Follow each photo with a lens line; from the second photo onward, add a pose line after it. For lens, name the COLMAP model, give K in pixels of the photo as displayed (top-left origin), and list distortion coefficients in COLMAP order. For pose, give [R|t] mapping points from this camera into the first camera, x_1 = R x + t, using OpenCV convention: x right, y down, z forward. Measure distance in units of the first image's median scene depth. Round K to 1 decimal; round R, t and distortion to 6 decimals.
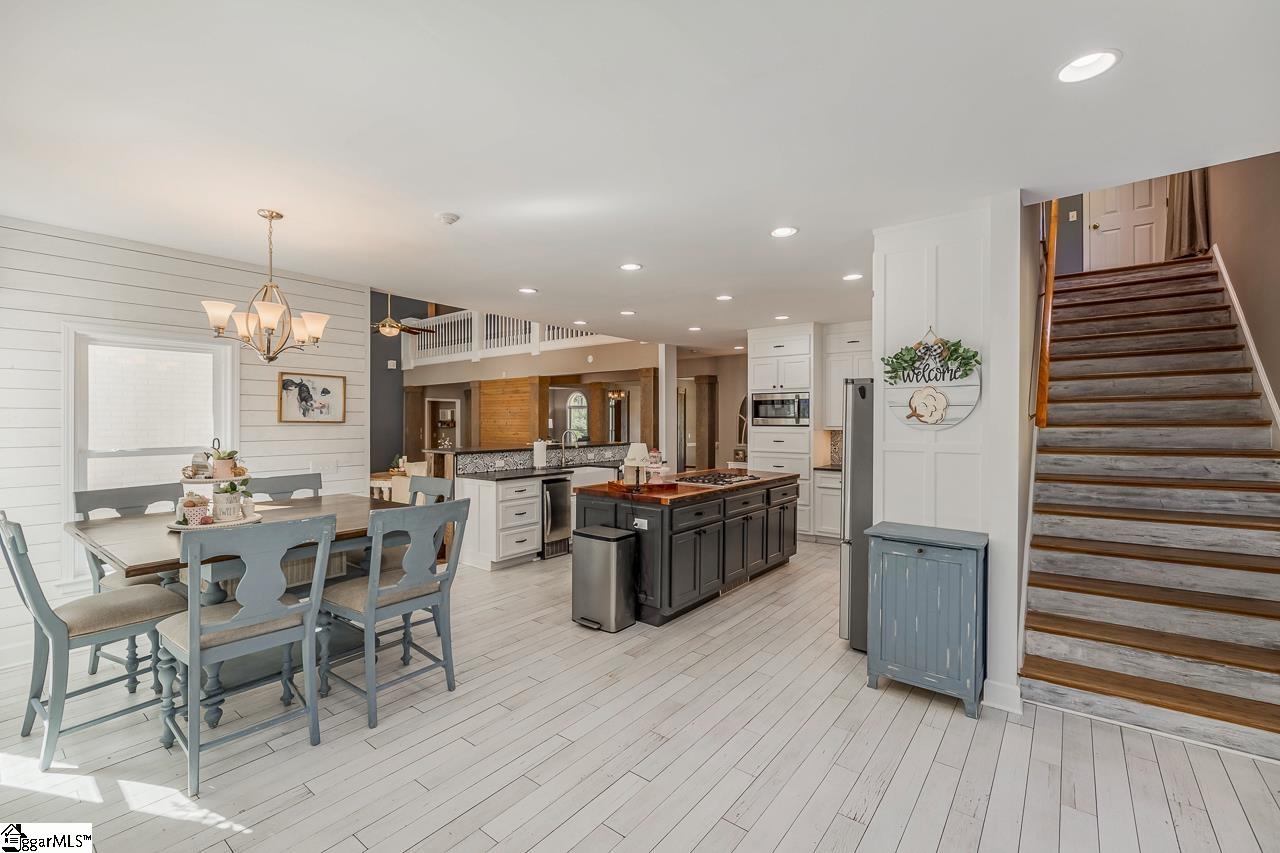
lens RADIAL K [[561.1, 0, 594.1], [0, 561.1, 418.1], [0, 0, 1]] dist [-0.000650, -0.000240]
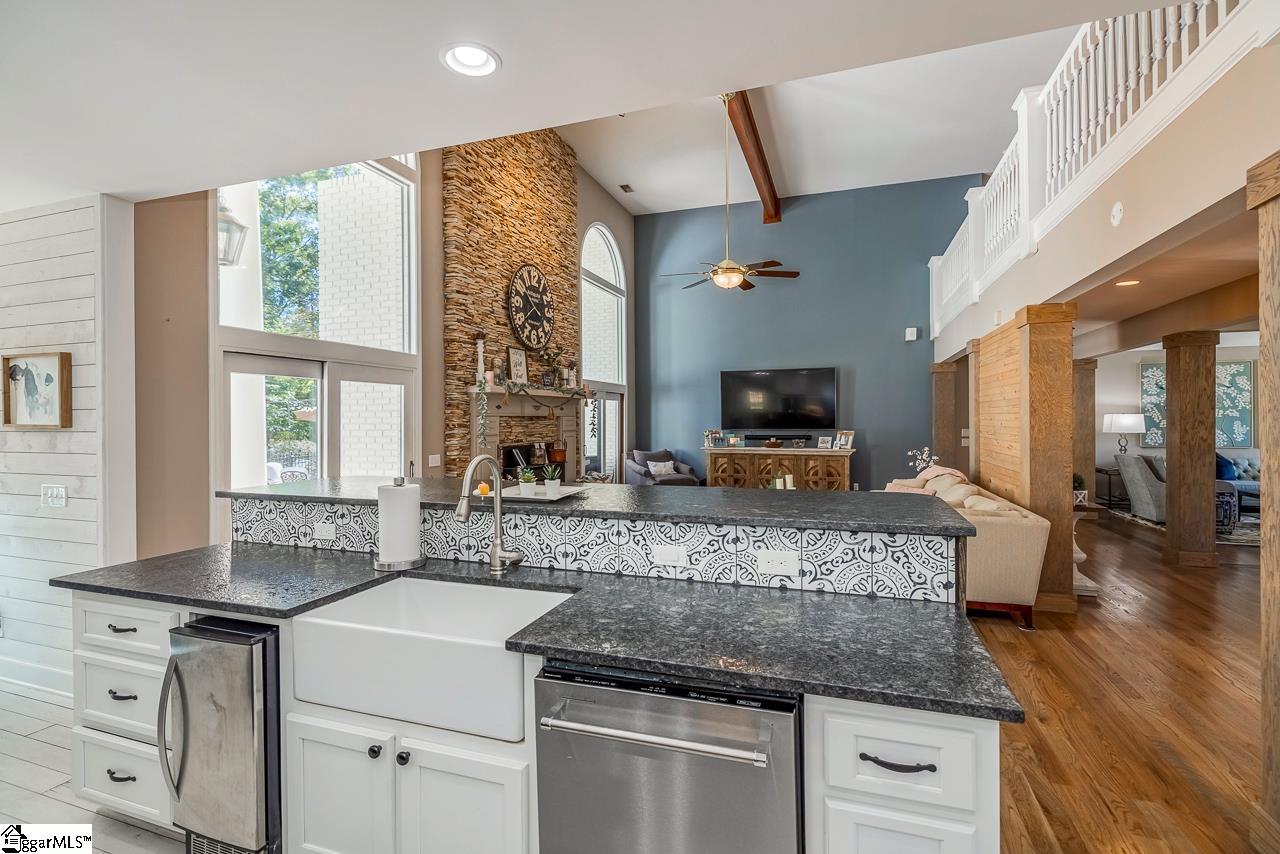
lens RADIAL K [[531.2, 0, 671.9], [0, 531.2, 419.1], [0, 0, 1]] dist [-0.003339, -0.000176]
pose [[0.386582, -0.002453, -0.922252, 0.274552], [0.011503, 0.999931, 0.002162, 0.004283], [0.922183, -0.011445, 0.386584, 1.097353]]
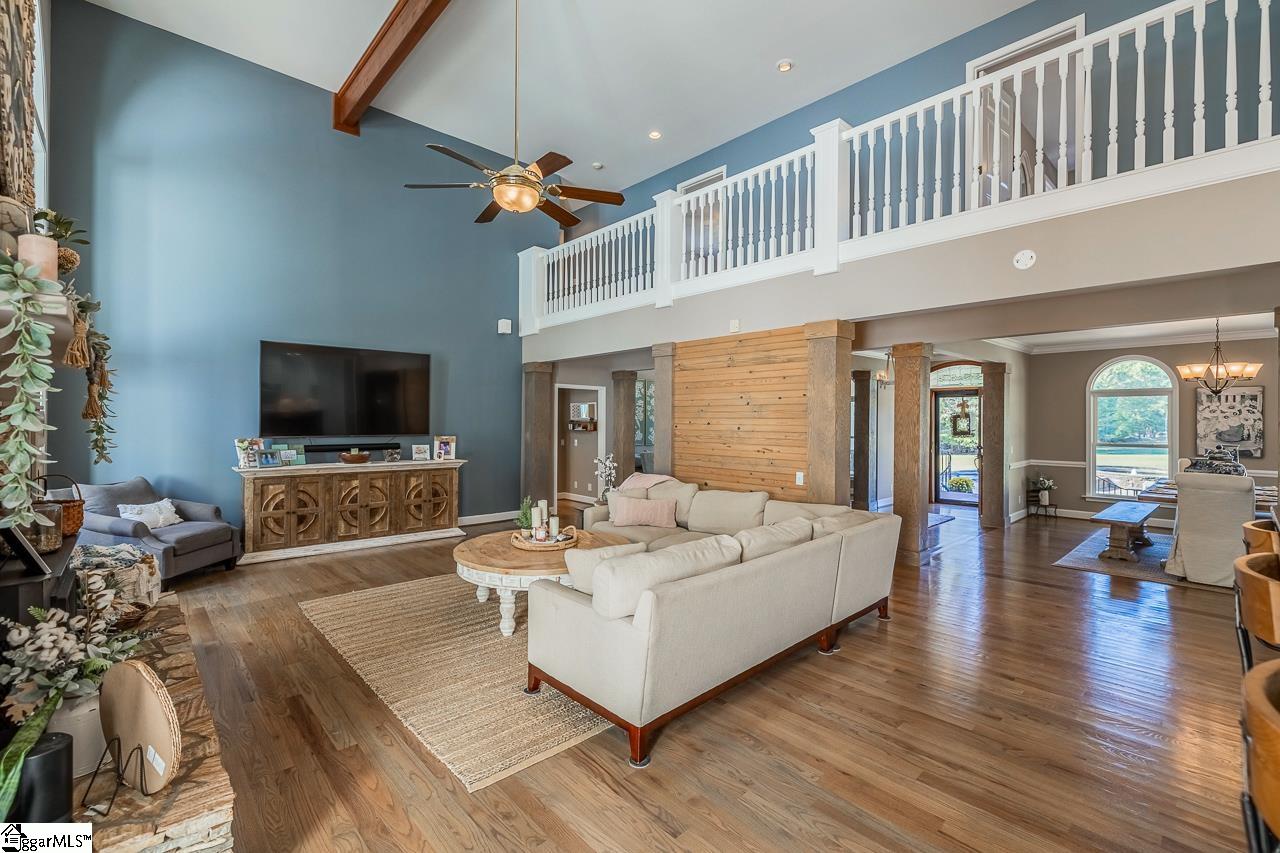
lens RADIAL K [[561.1, 0, 594.1], [0, 561.1, 418.1], [0, 0, 1]] dist [-0.000650, -0.000240]
pose [[0.987017, 0.004003, -0.160565, -0.378502], [-0.003828, 0.999992, 0.001401, 0.002433], [0.160569, -0.000768, 0.987024, 0.949971]]
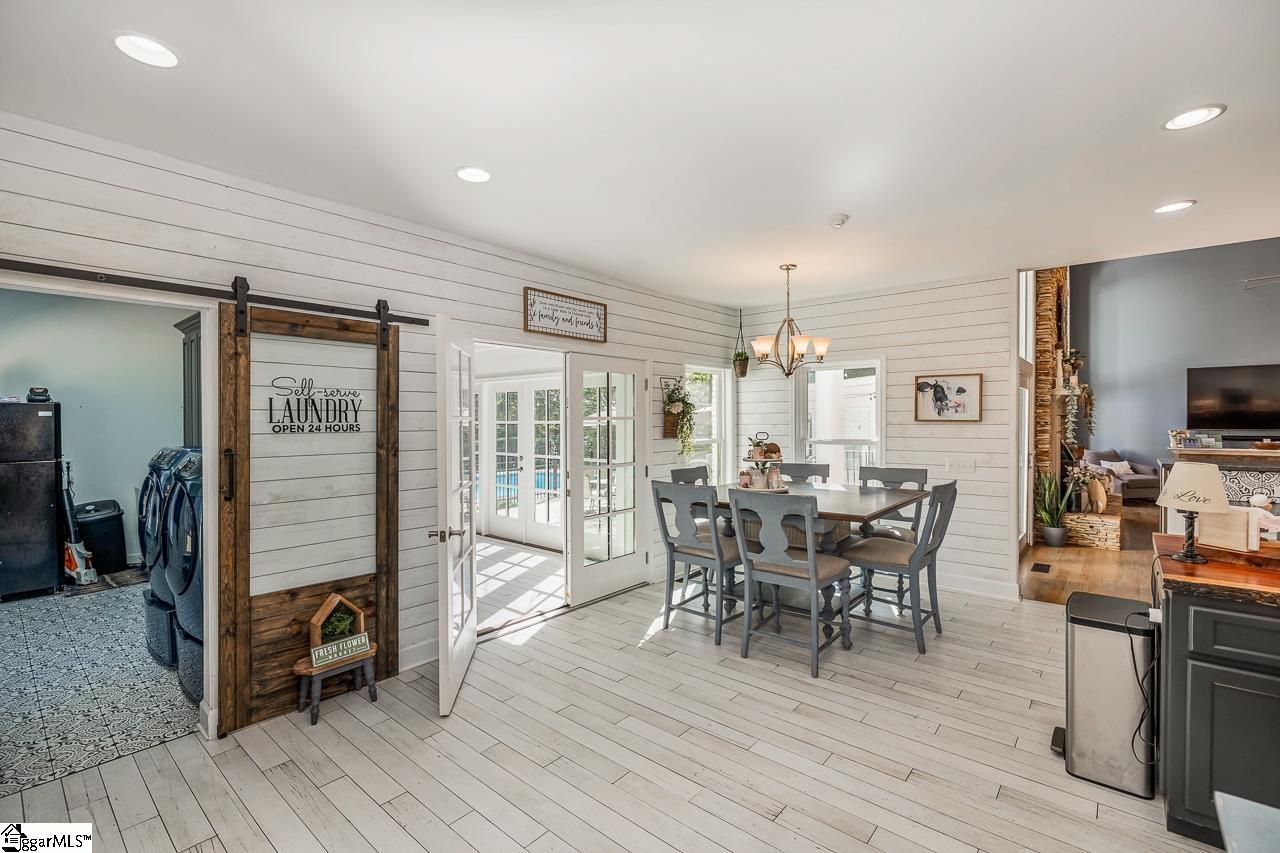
lens RADIAL K [[550.8, 0, 681.3], [0, 550.8, 428.4], [0, 0, 1]] dist [-0.005942, -0.000683]
pose [[0.032418, 0.013910, -0.999378, 0.378952], [0.009754, 0.999851, 0.014233, 0.001276], [0.999427, -0.010209, 0.032278, 0.358905]]
